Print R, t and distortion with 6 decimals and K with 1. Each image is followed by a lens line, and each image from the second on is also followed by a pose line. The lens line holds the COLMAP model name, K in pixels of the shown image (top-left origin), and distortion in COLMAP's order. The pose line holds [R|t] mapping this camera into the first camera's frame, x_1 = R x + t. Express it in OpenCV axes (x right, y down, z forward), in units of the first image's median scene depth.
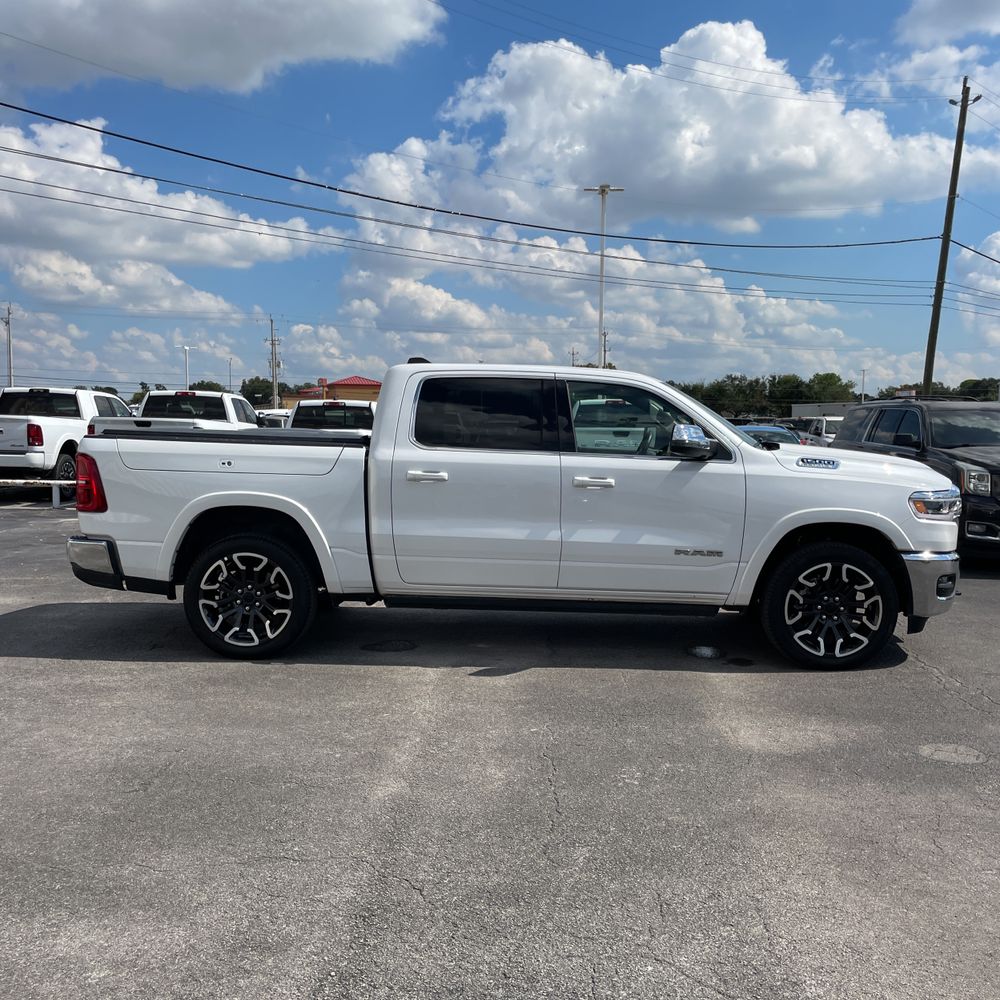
lens RADIAL K [[1012.2, 0, 522.9], [0, 1012.2, 511.0], [0, 0, 1]] dist [0.096341, -0.149726]
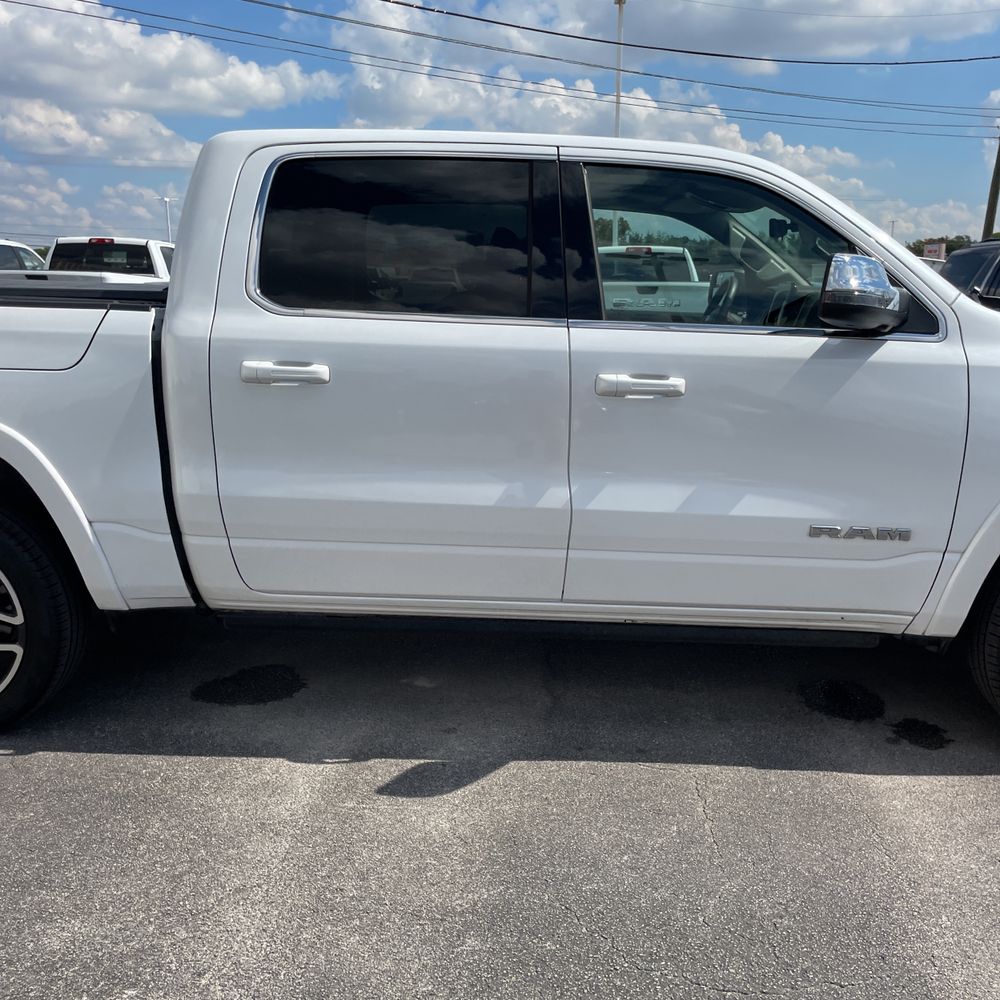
lens RADIAL K [[1012.2, 0, 522.9], [0, 1012.2, 511.0], [0, 0, 1]] dist [0.096341, -0.149726]
pose [[0.999983, -0.002235, -0.005341, 0.017607], [0.002930, 0.991002, 0.133814, -0.033175], [0.004994, -0.133827, 0.990992, 0.517485]]
